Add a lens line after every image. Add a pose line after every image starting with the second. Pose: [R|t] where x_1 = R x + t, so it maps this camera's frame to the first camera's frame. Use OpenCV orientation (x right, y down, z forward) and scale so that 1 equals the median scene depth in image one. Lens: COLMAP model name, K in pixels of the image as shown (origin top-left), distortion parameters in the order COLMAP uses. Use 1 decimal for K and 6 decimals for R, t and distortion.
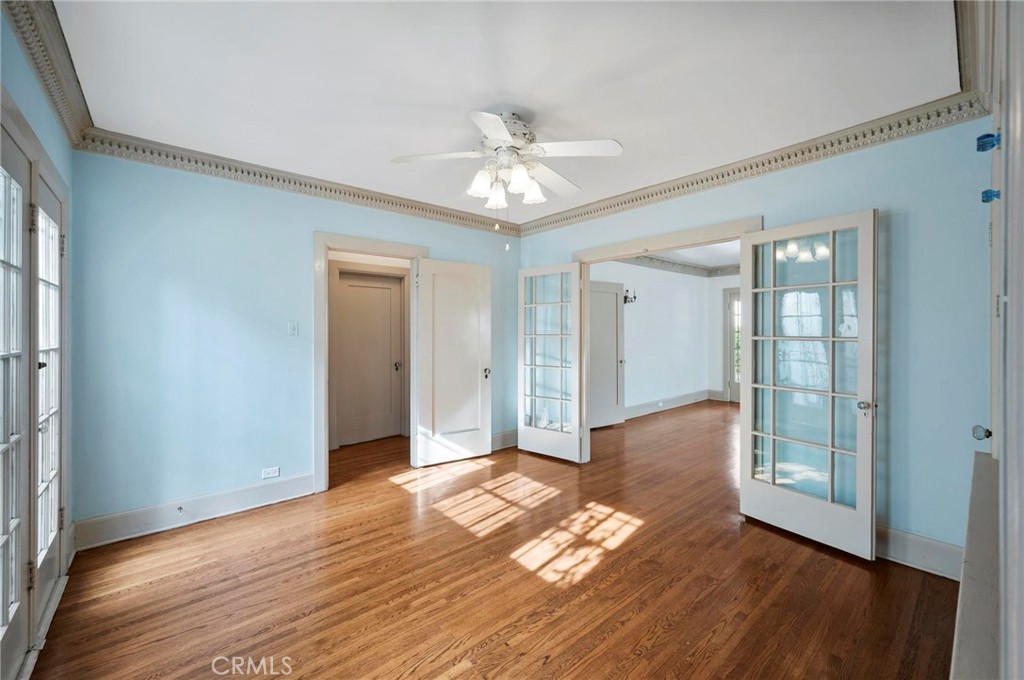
lens RADIAL K [[408.8, 0, 509.9], [0, 408.8, 342.1], [0, 0, 1]] dist [-0.002504, -0.000160]
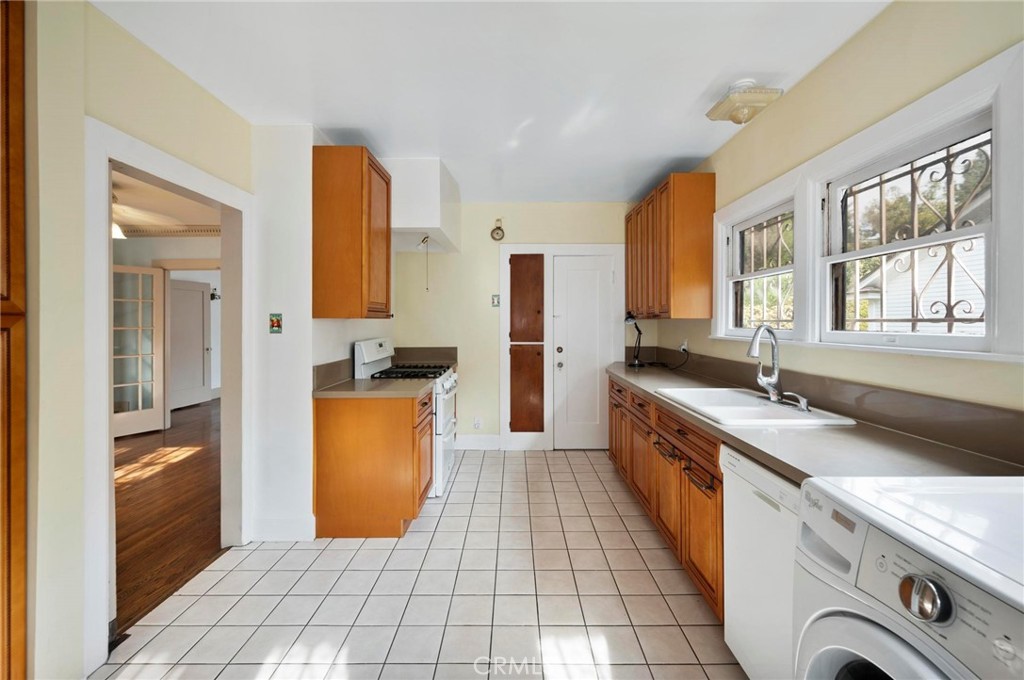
lens RADIAL K [[408.8, 0, 511.5], [0, 408.8, 332.5], [0, 0, 1]] dist [-0.002504, -0.000160]
pose [[0.662765, -0.004121, 0.748816, -0.028445], [0.000755, 0.999988, 0.004835, -0.006193], [-0.748827, -0.002640, 0.662760, -0.438908]]
